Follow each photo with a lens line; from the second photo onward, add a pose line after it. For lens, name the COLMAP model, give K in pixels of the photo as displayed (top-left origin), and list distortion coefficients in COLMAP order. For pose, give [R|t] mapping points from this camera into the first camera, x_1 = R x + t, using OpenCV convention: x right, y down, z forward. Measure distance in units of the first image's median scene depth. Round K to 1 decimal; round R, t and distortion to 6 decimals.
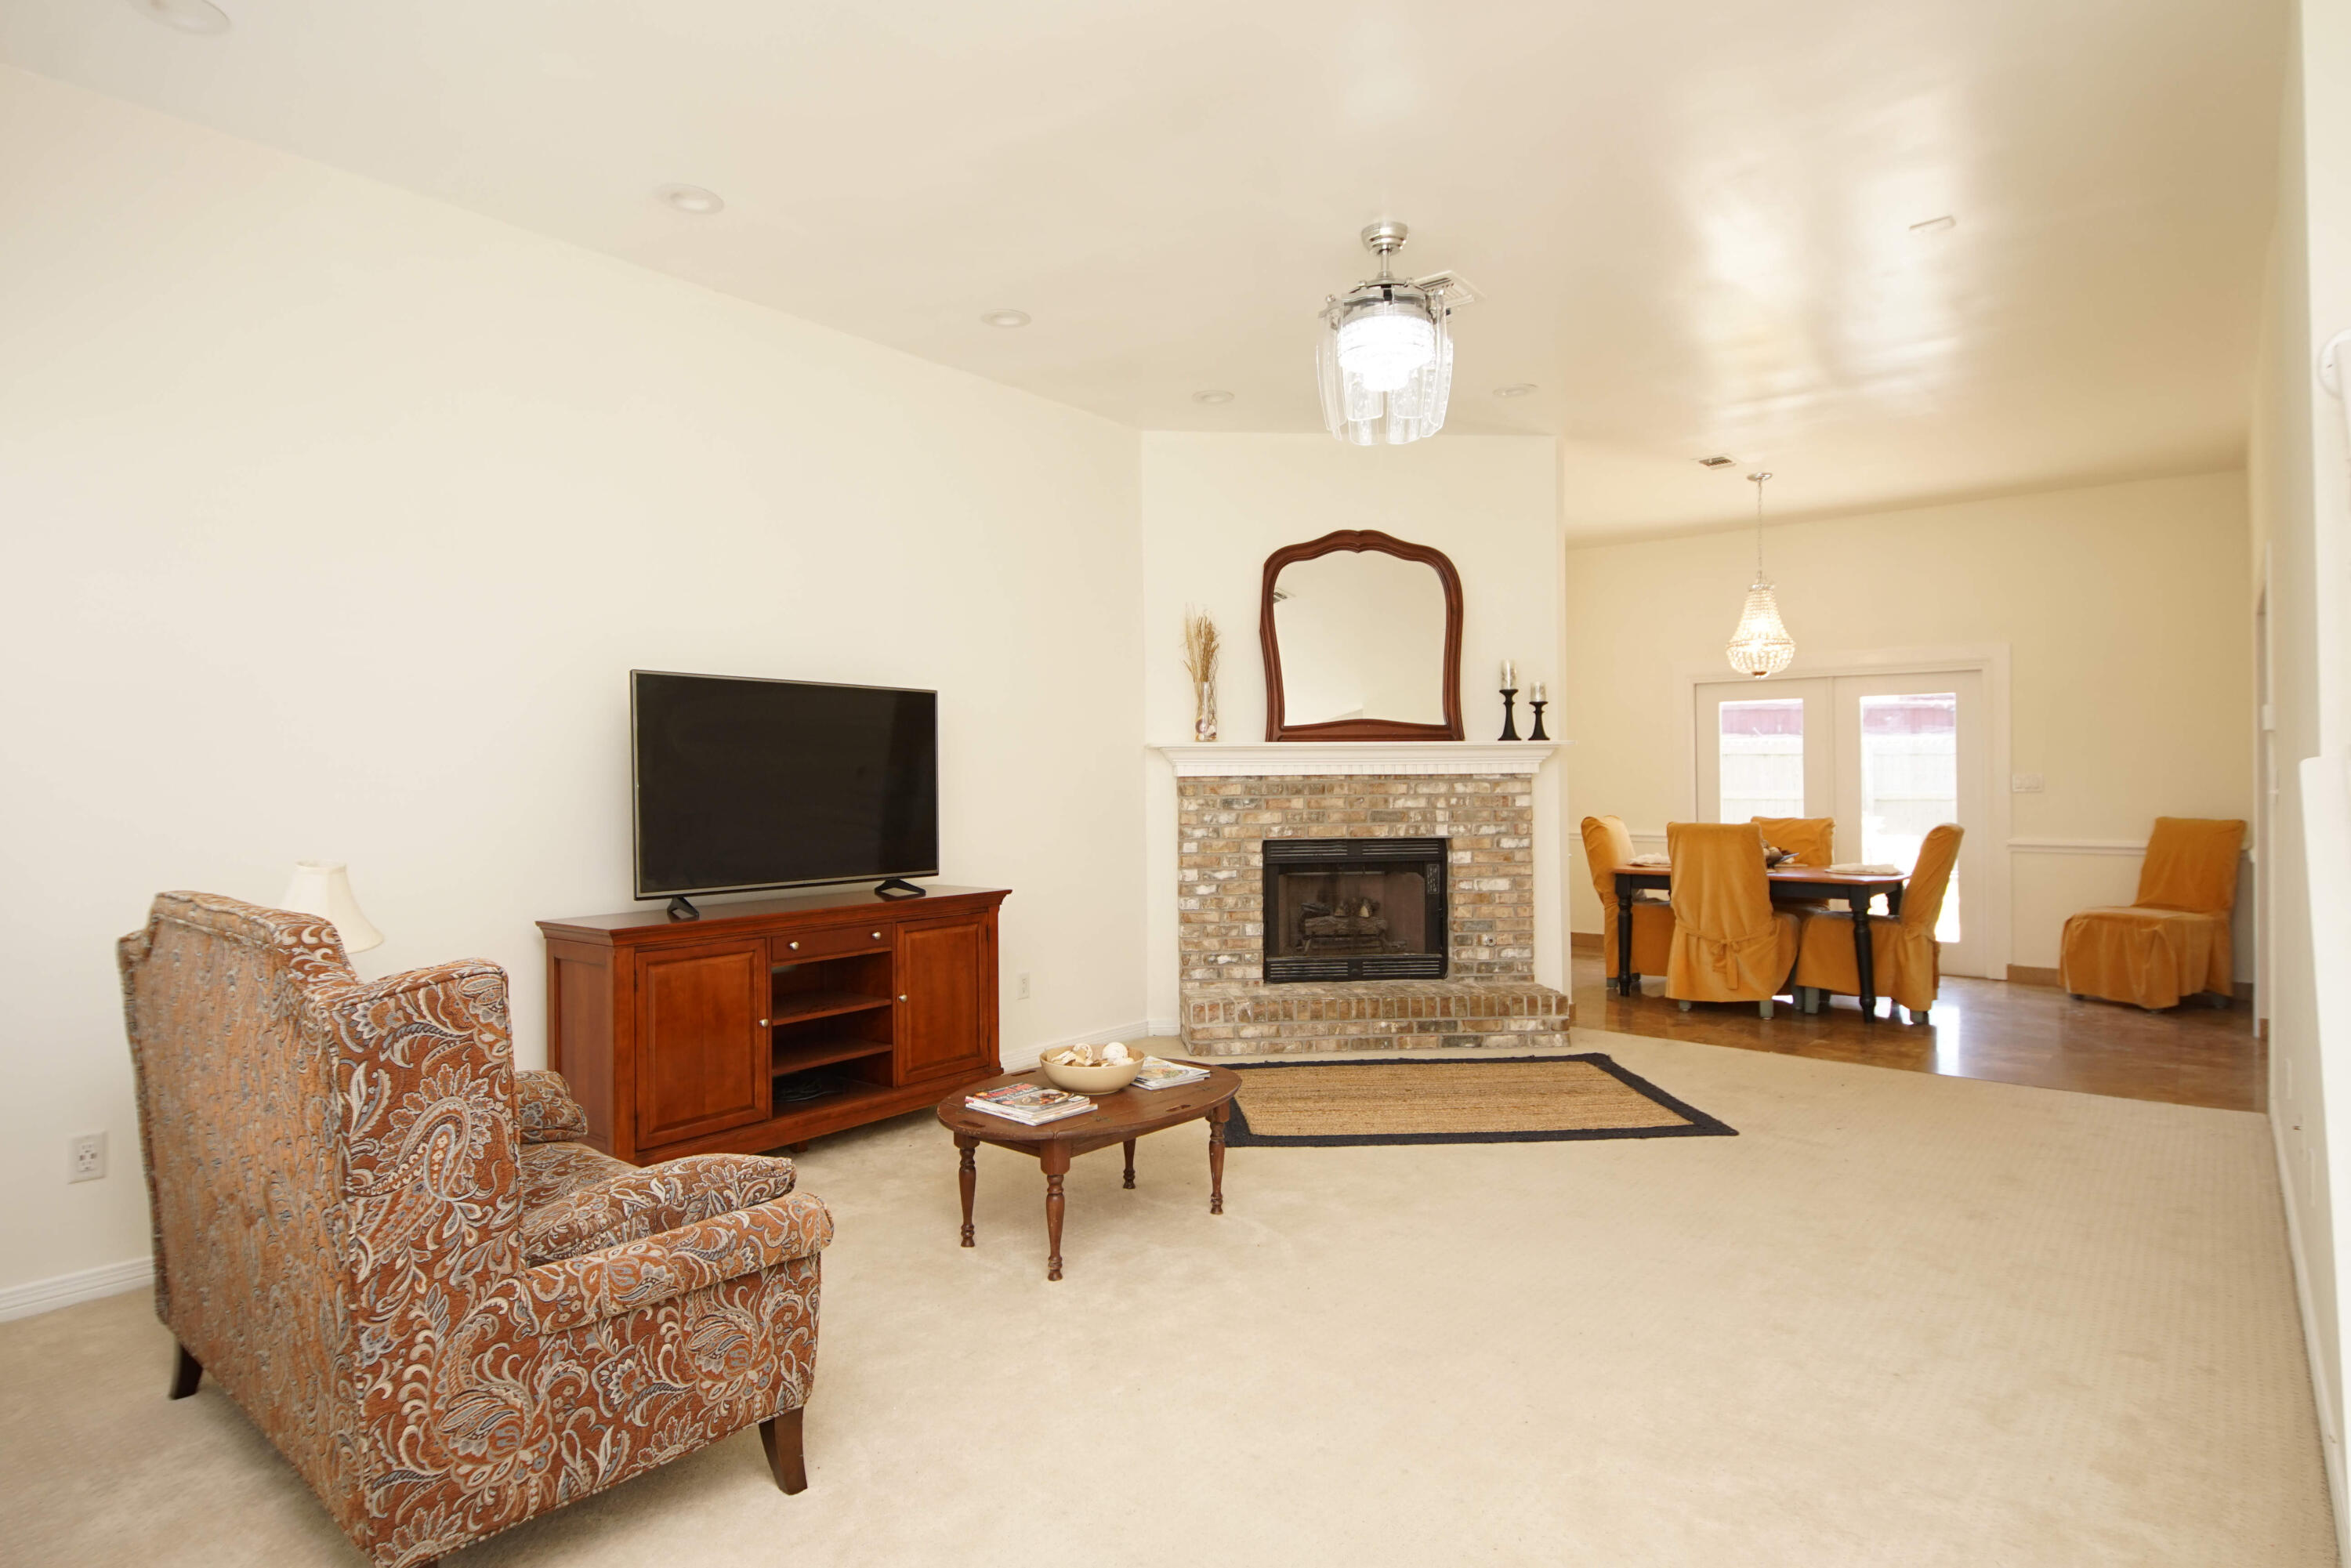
lens RADIAL K [[1258.3, 0, 1155.8], [0, 1258.3, 768.8], [0, 0, 1]] dist [0.035918, -0.030071]
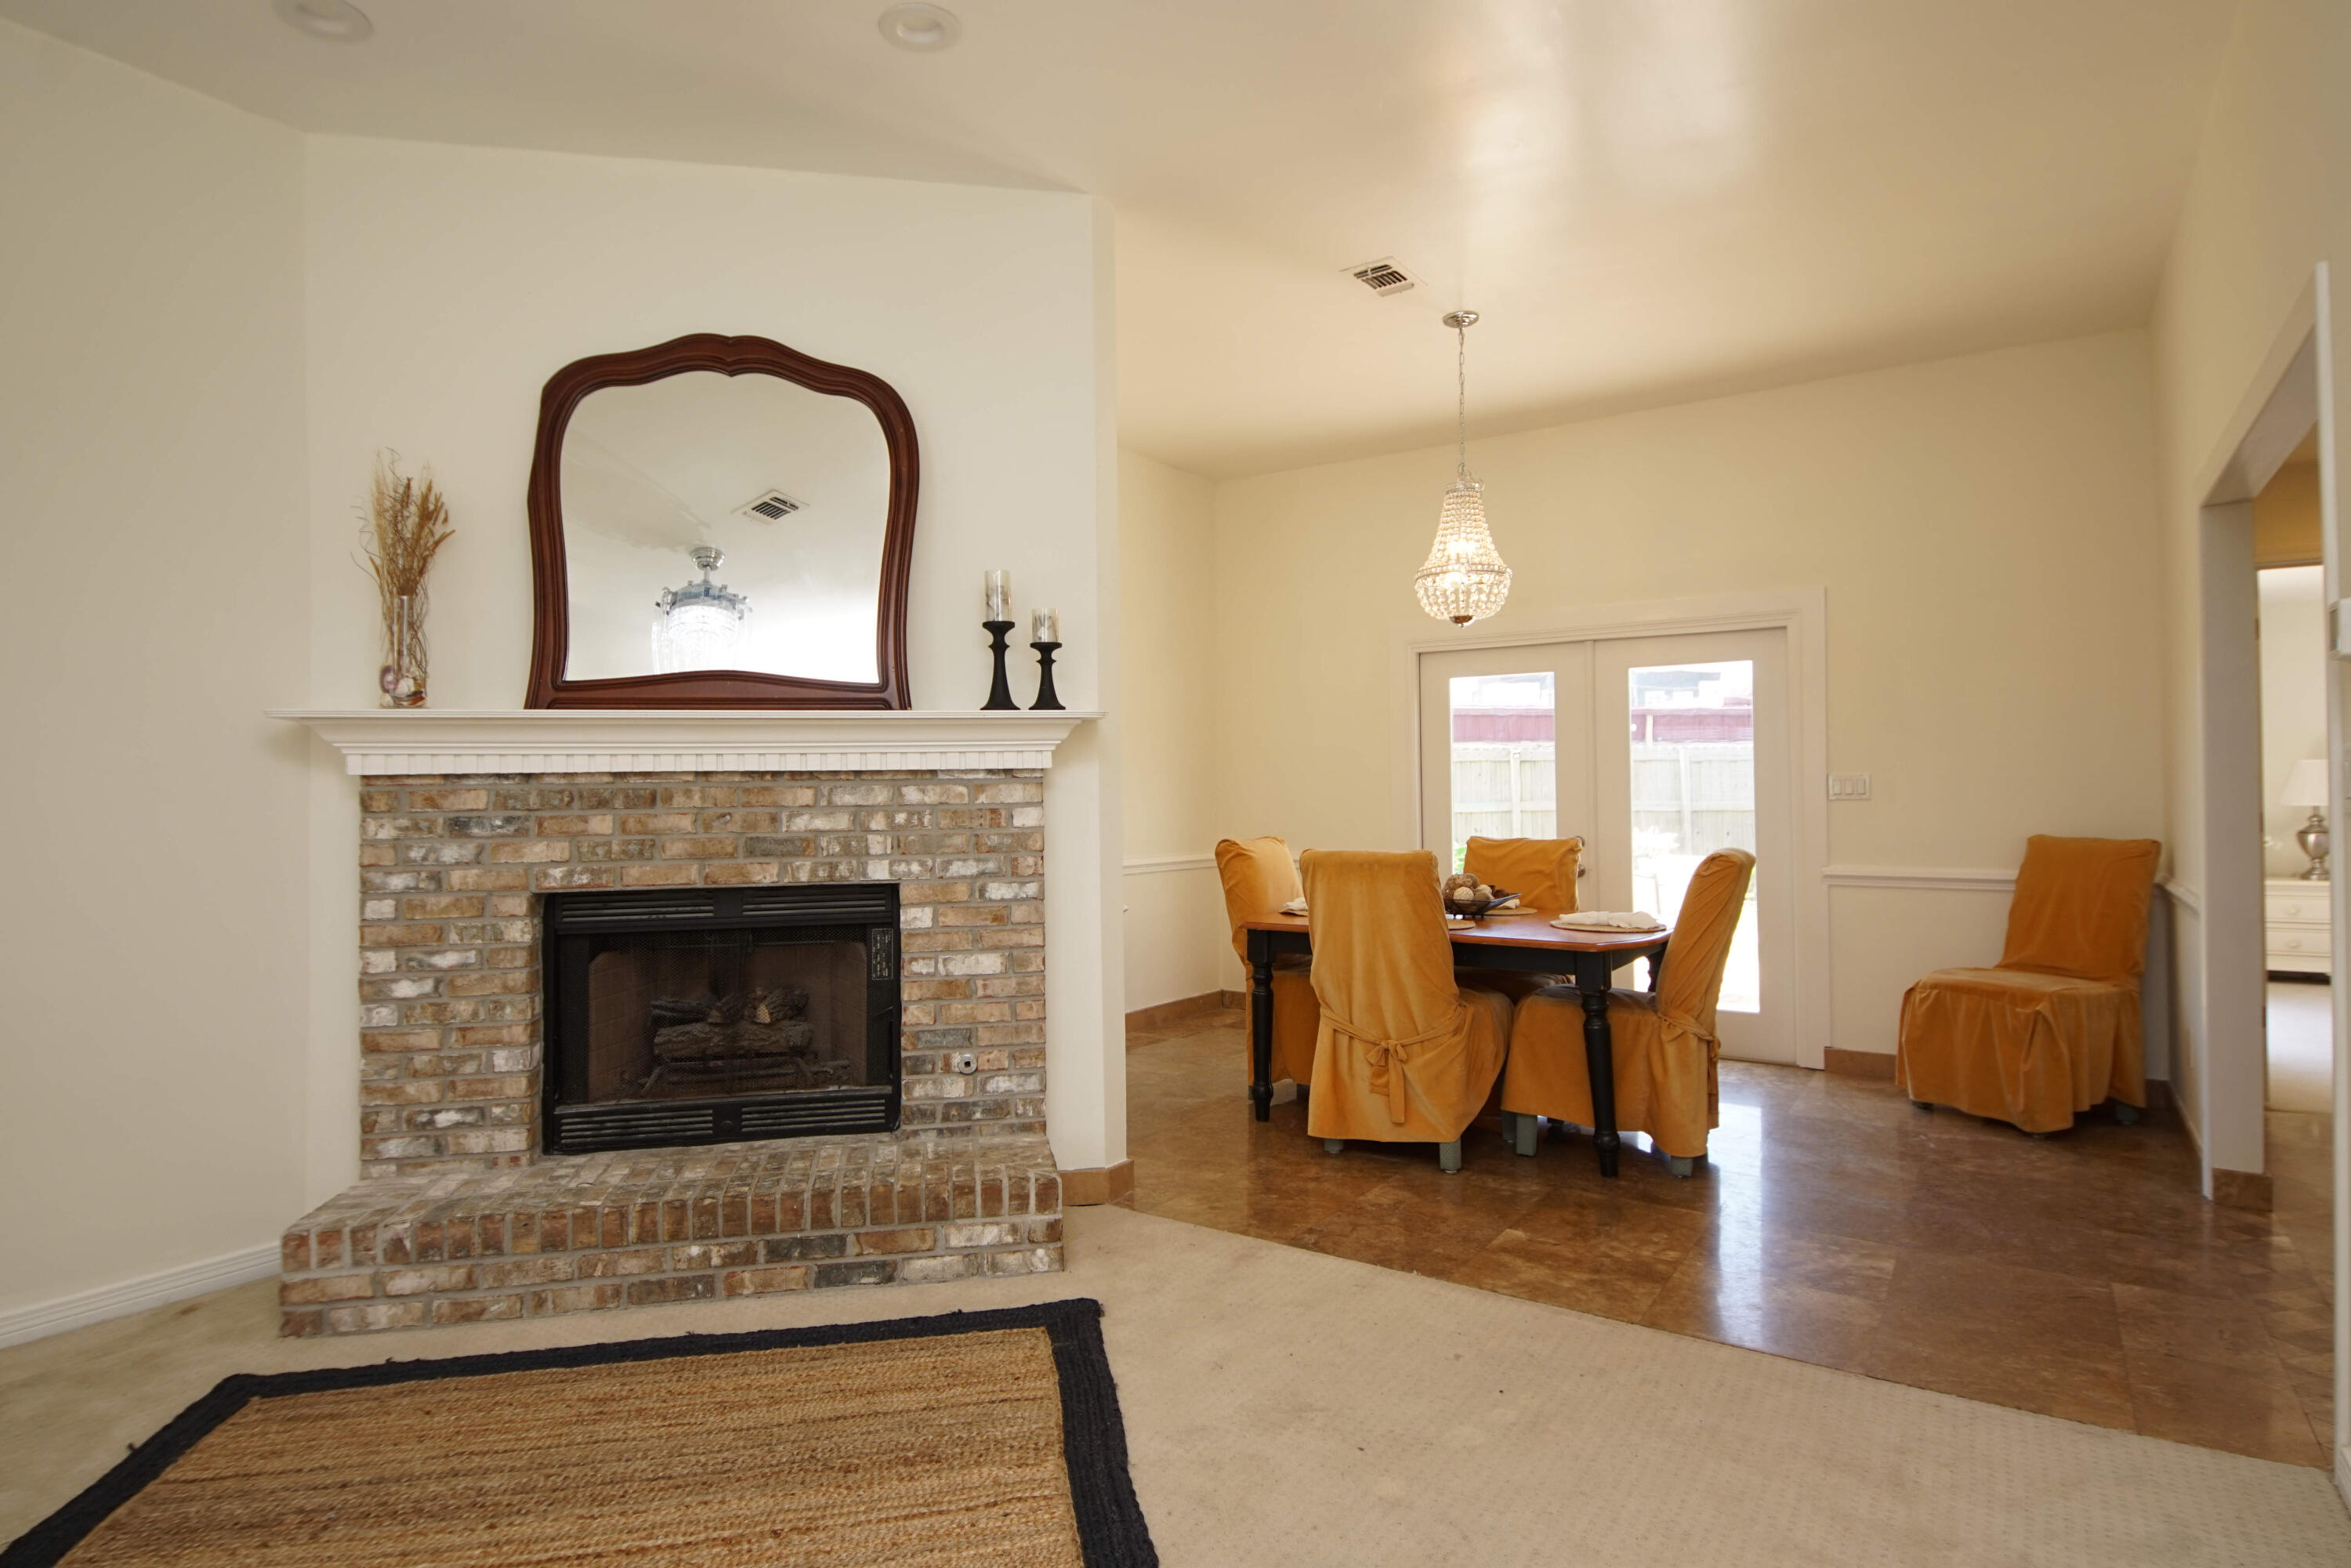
lens RADIAL K [[1258.3, 0, 1157.4], [0, 1258.3, 768.9], [0, 0, 1]] dist [0.035918, -0.030071]
pose [[0.994961, -0.002617, 0.100231, 0.294407], [0.003795, 0.999926, -0.011556, 0.010583], [-0.100194, 0.011878, 0.994897, 0.426926]]
